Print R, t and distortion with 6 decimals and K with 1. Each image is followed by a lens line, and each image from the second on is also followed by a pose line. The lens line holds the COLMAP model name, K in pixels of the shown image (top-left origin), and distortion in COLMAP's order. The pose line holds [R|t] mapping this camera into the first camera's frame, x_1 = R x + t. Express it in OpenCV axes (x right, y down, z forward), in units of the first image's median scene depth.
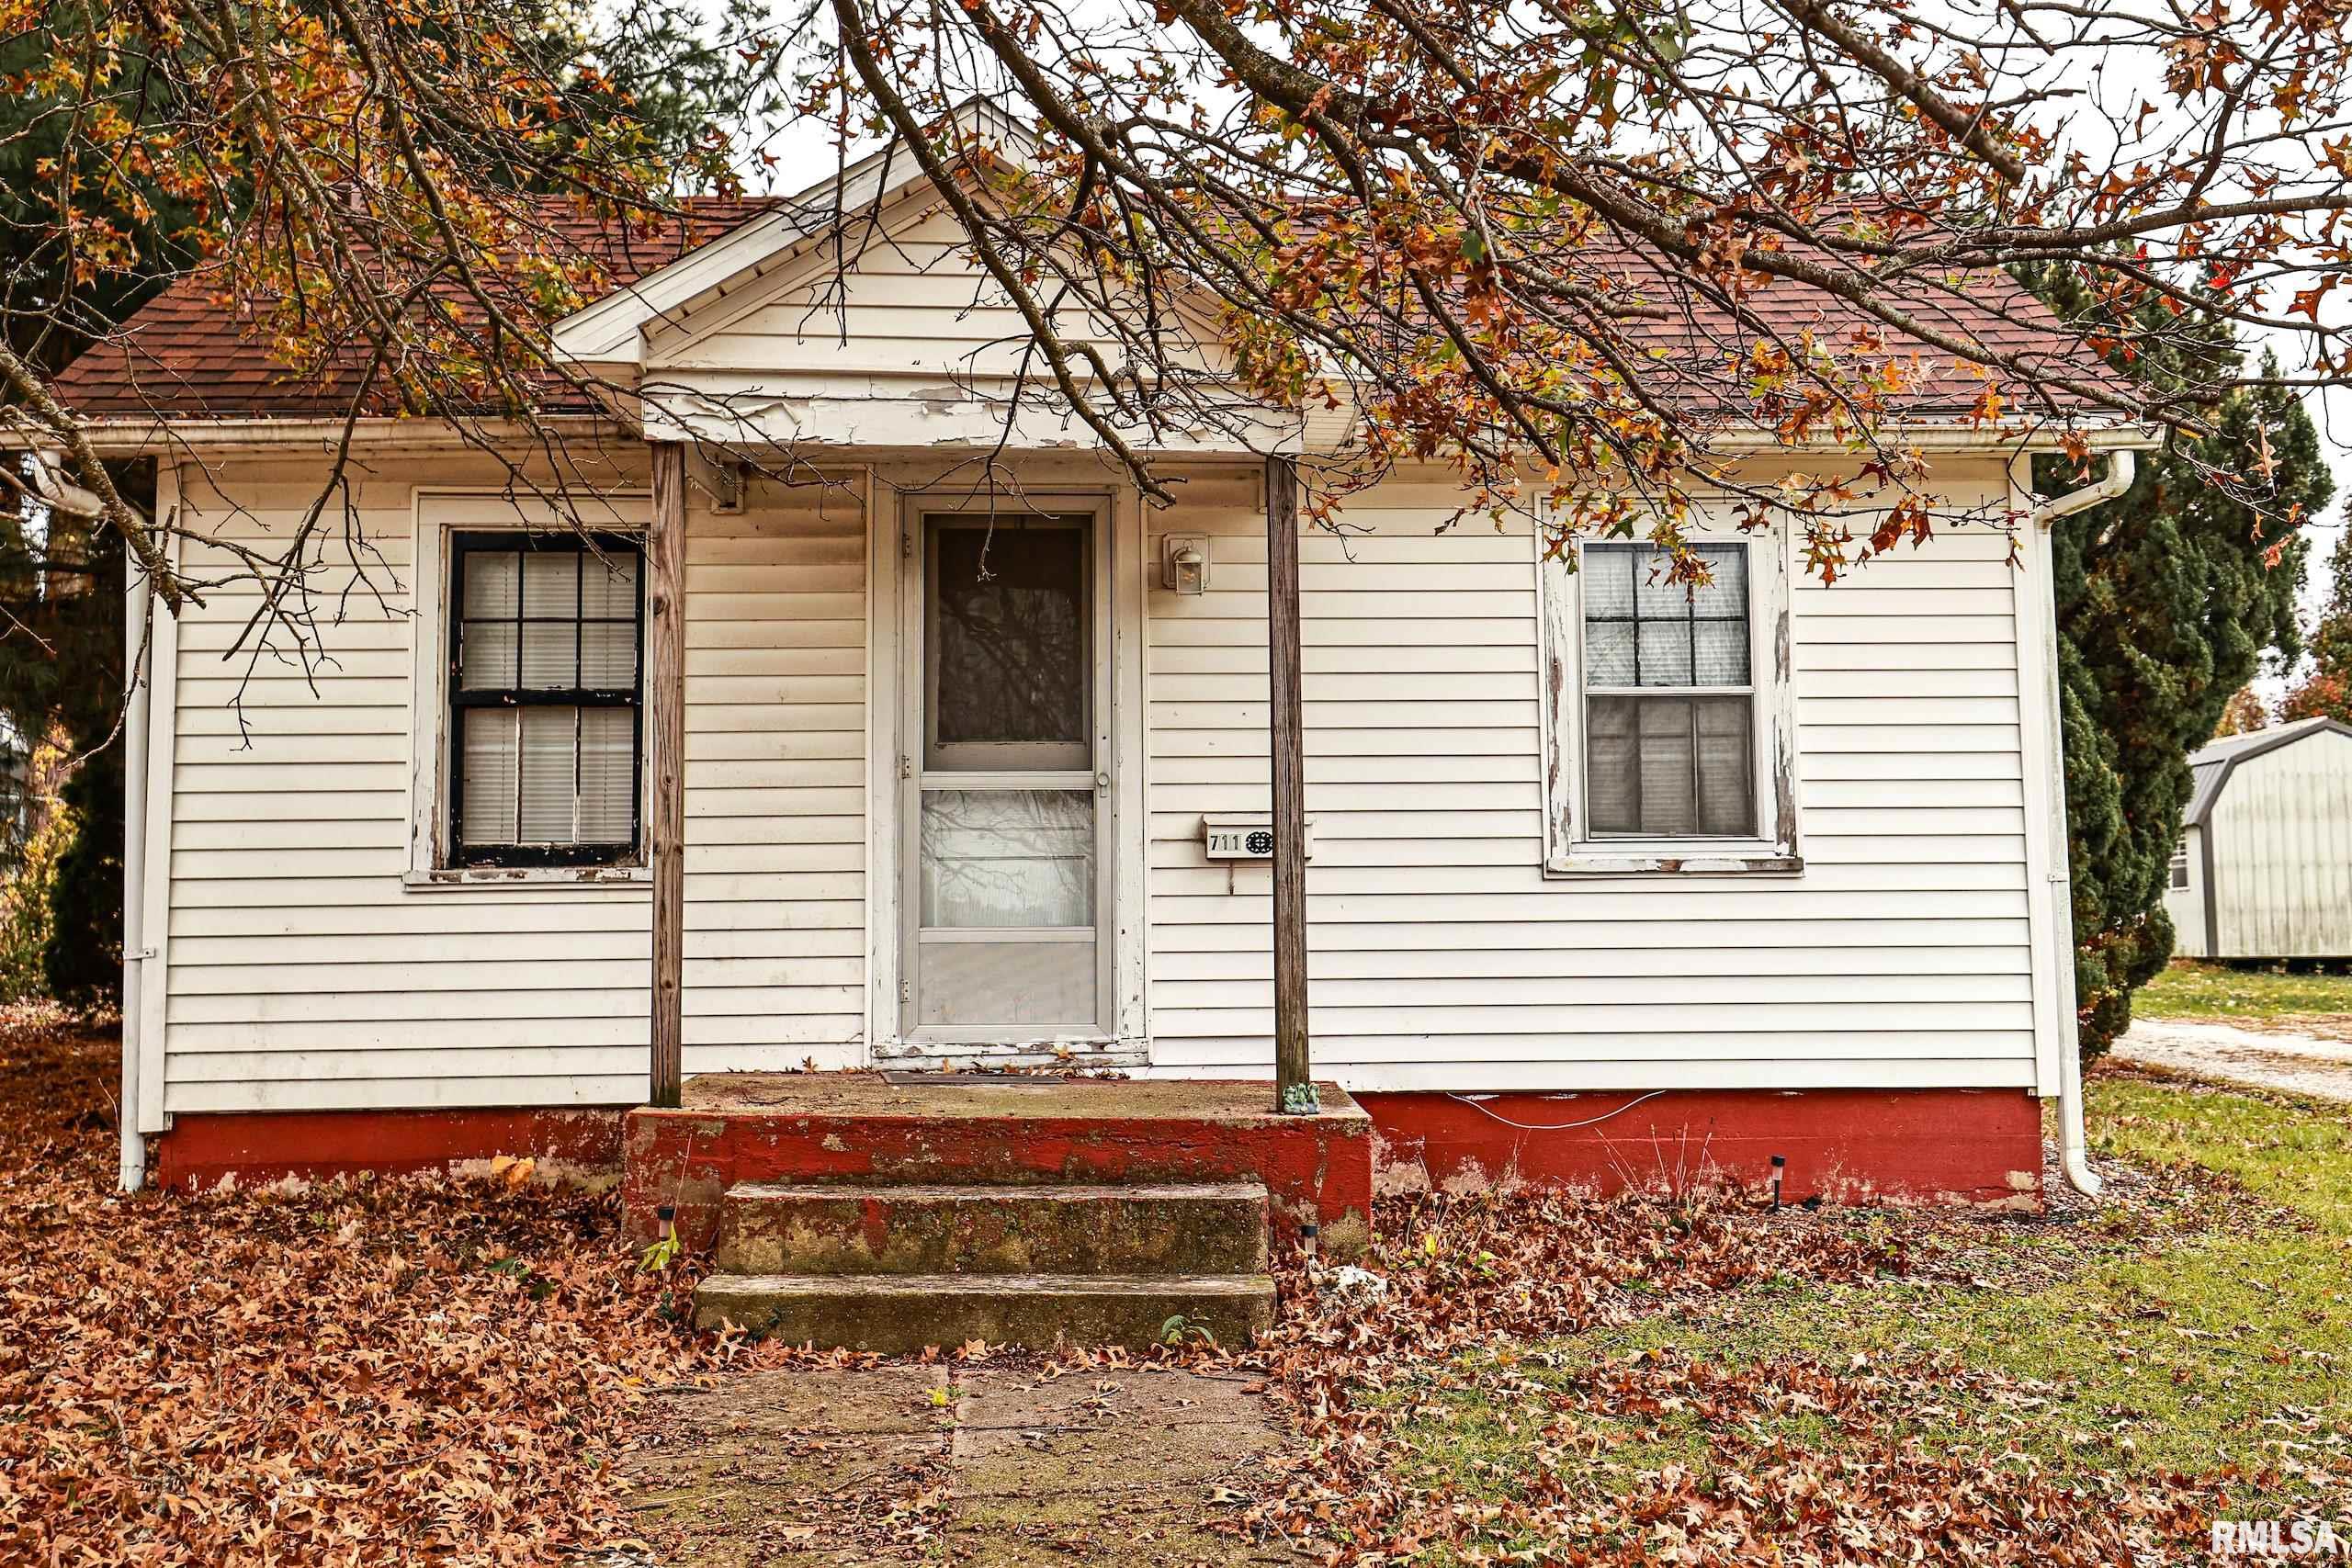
lens RADIAL K [[2434.1, 0, 1179.3], [0, 2434.1, 680.0], [0, 0, 1]] dist [0.068023, 0.037238]
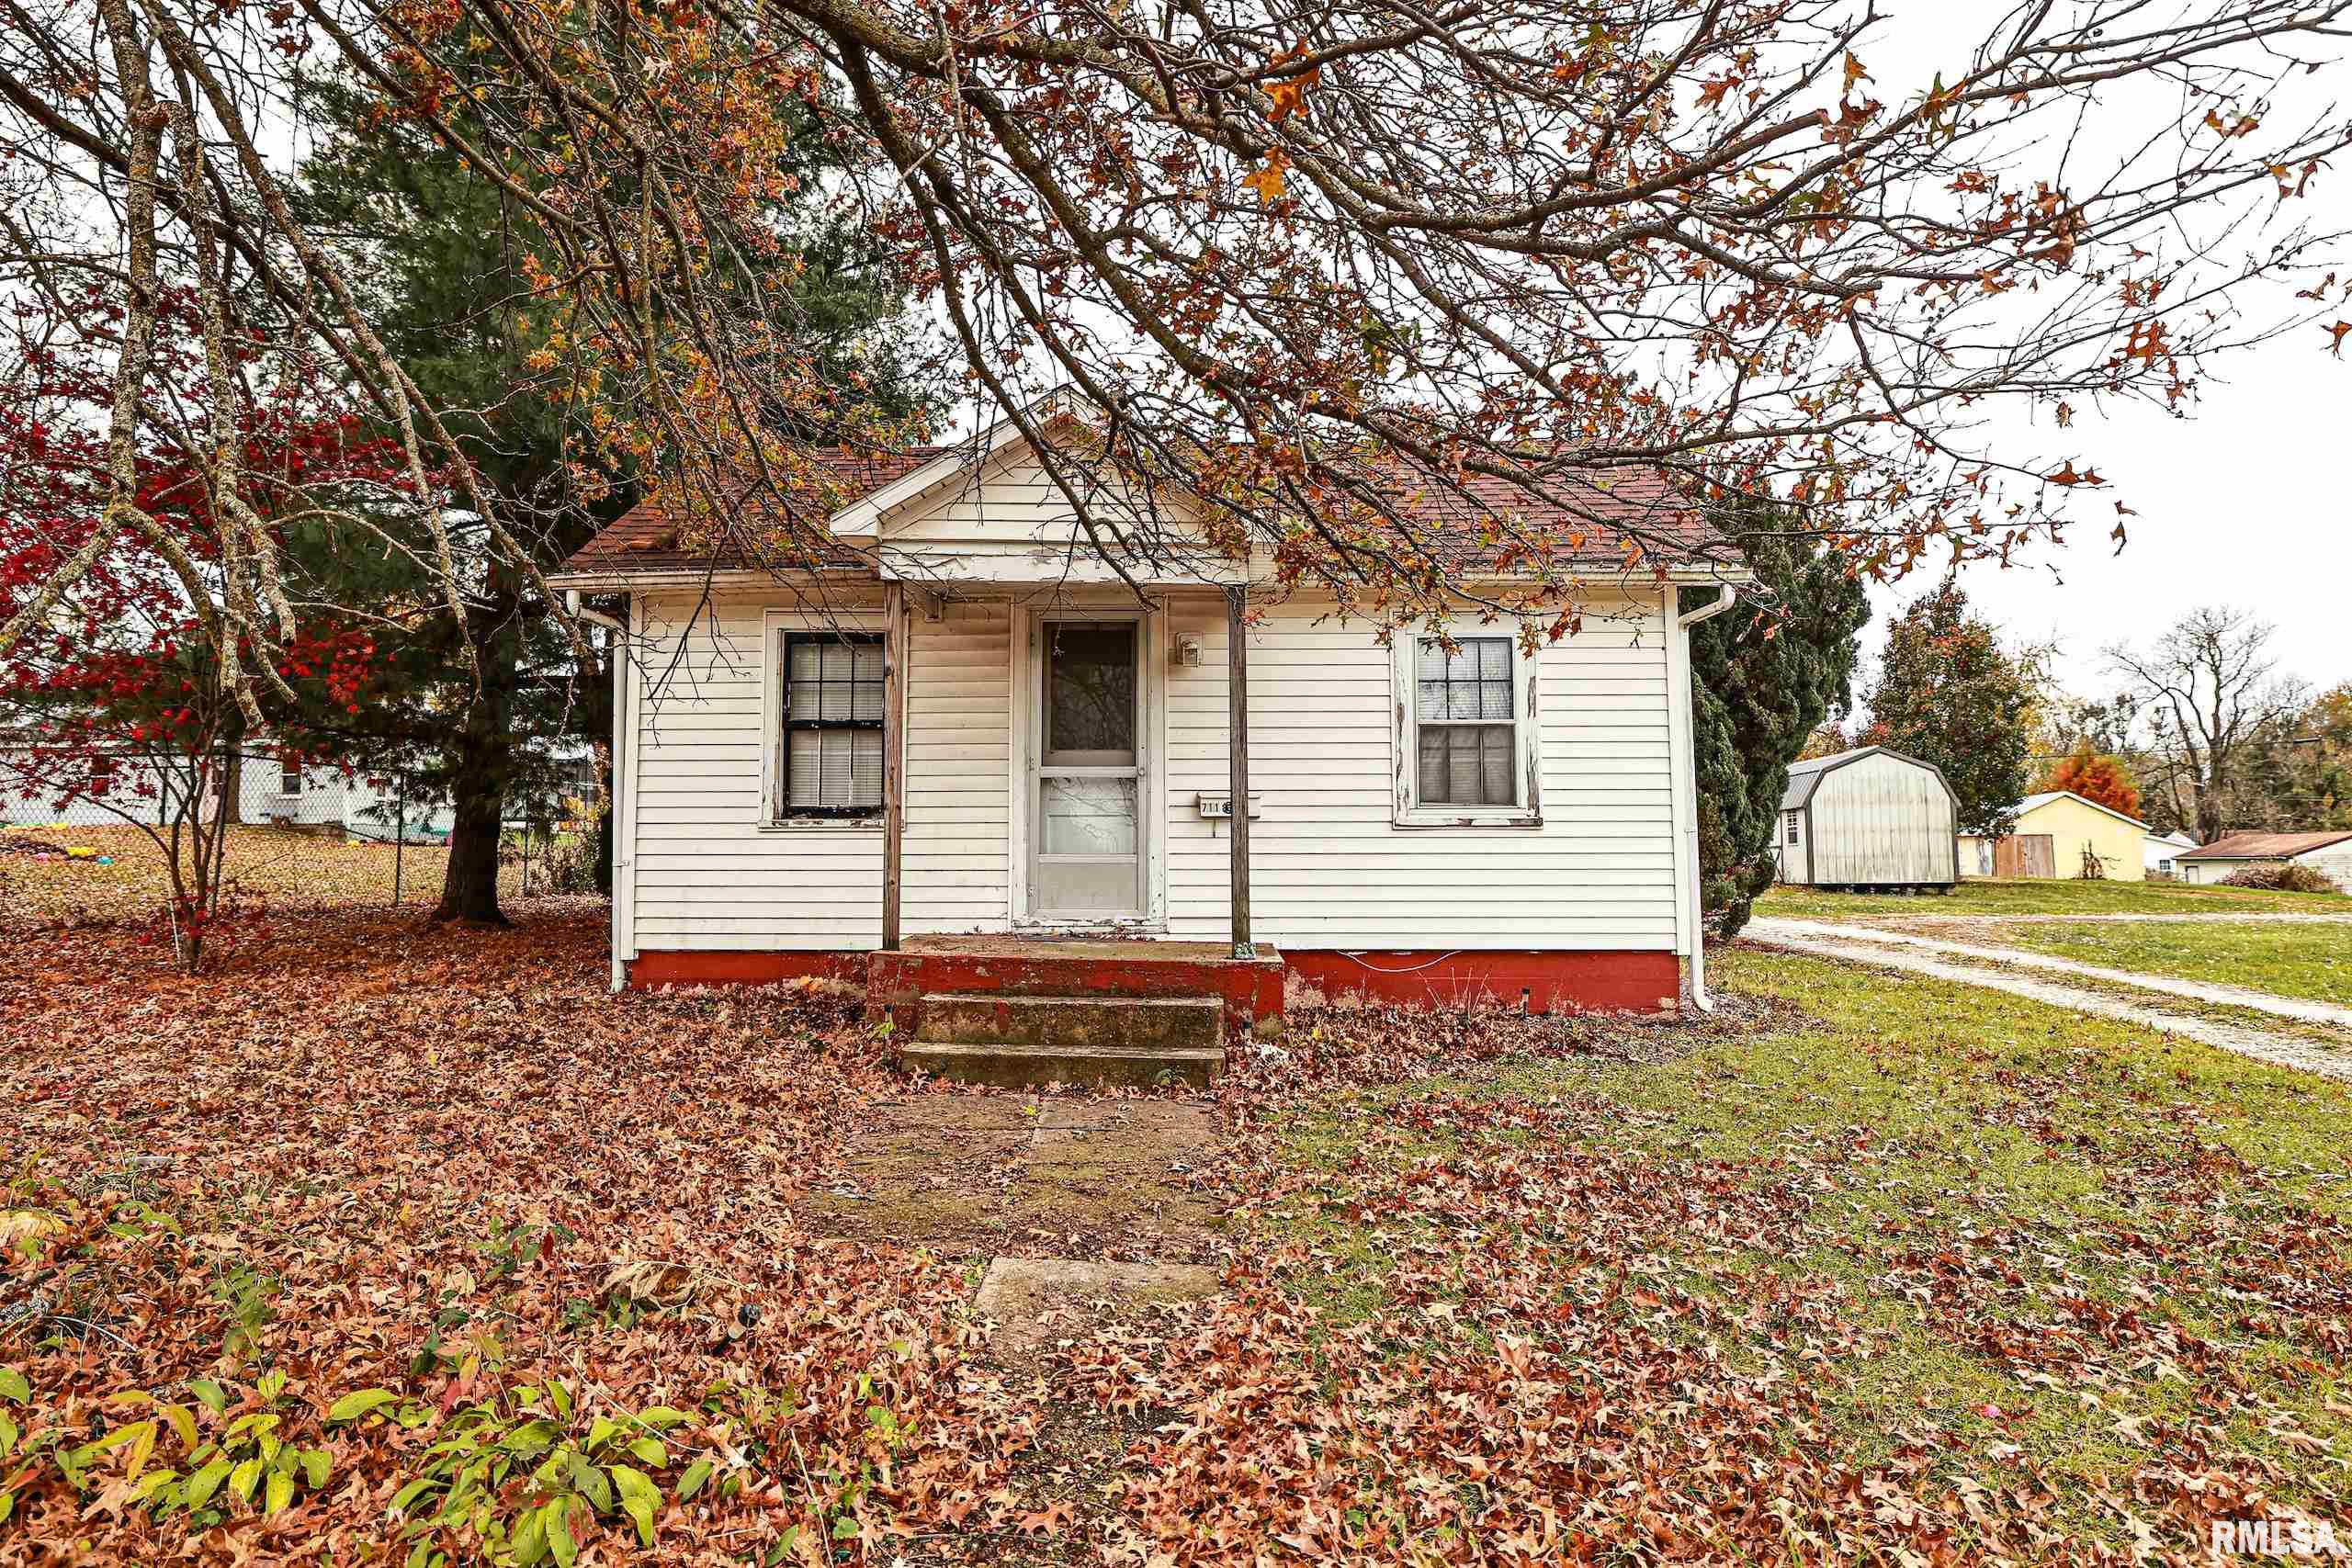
lens RADIAL K [[1375.5, 0, 1175.1], [0, 1375.5, 740.2], [0, 0, 1]] dist [-0.000609, -0.000260]
pose [[0.997590, 0.001750, -0.069369, 0.065337], [-0.001565, 0.999995, 0.002725, 0.016048], [0.069373, -0.002610, 0.997587, 0.004939]]
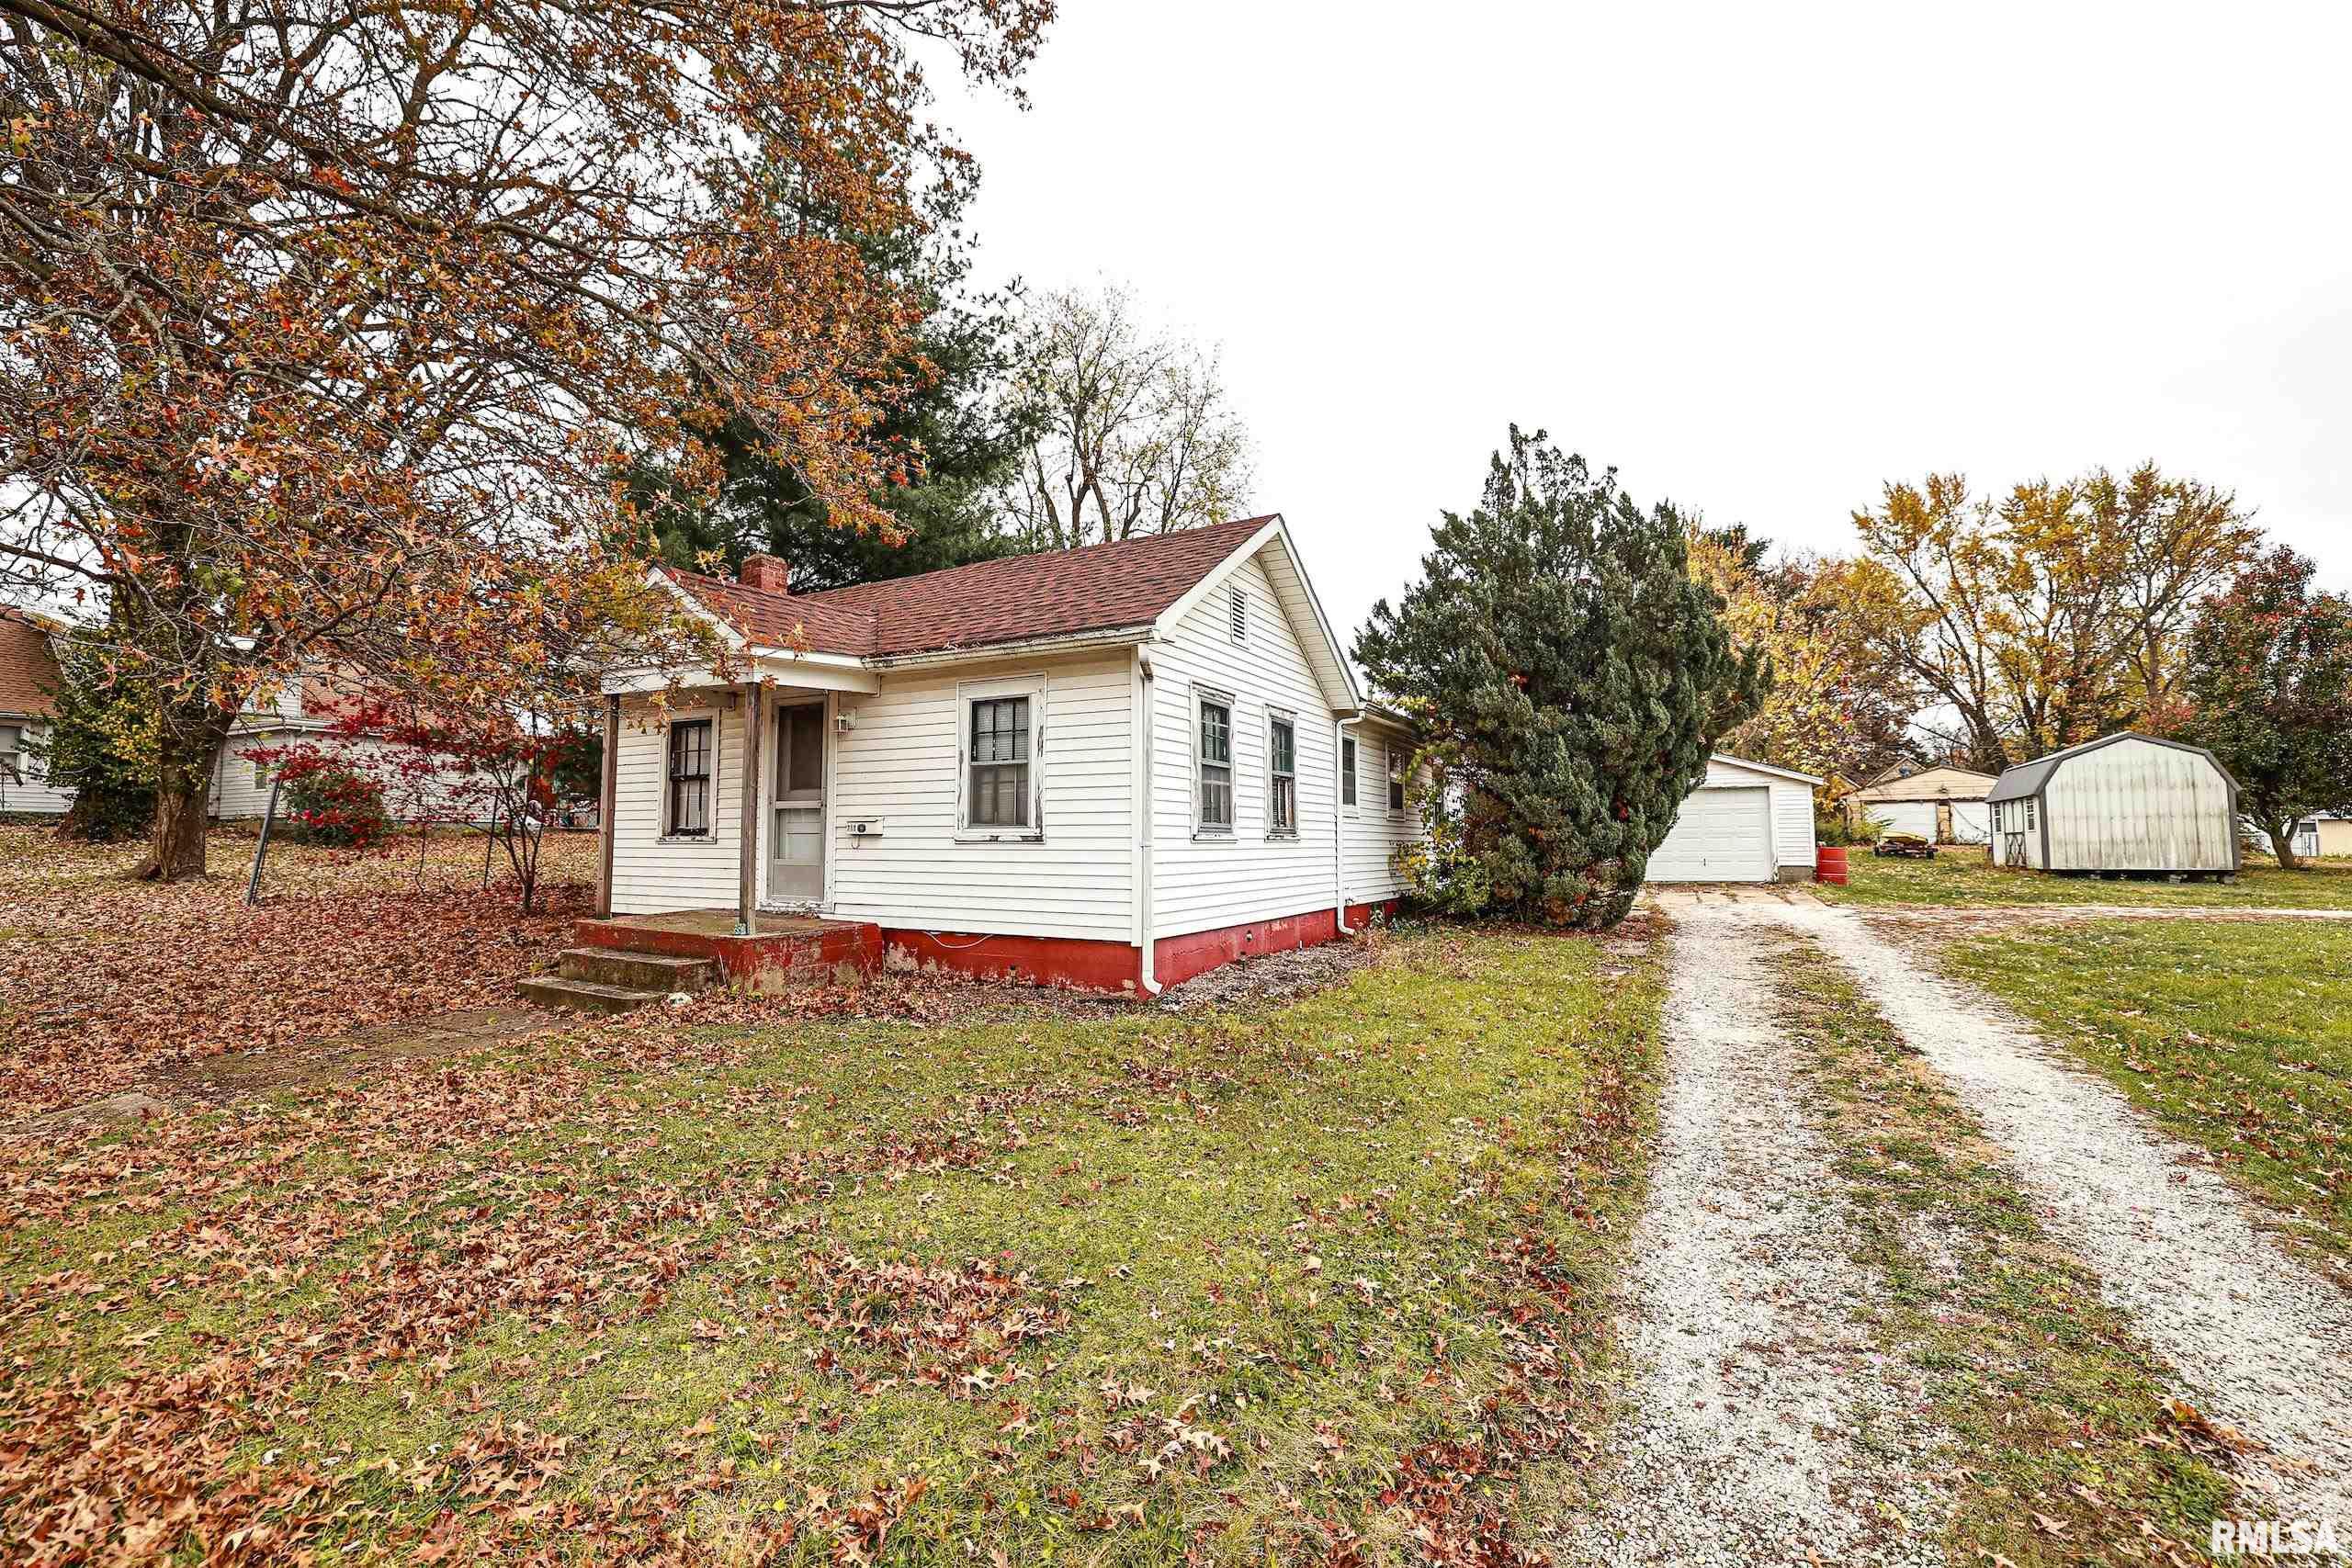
lens RADIAL K [[1021.7, 0, 1176.1], [0, 1021.7, 787.7], [0, 0, 1]] dist [-0.039191, 0.017303]
pose [[0.849058, -0.018845, -0.527964, 0.906813], [0.042260, 0.998584, 0.032318, 0.004582], [0.526607, -0.049751, 0.848652, 0.289602]]
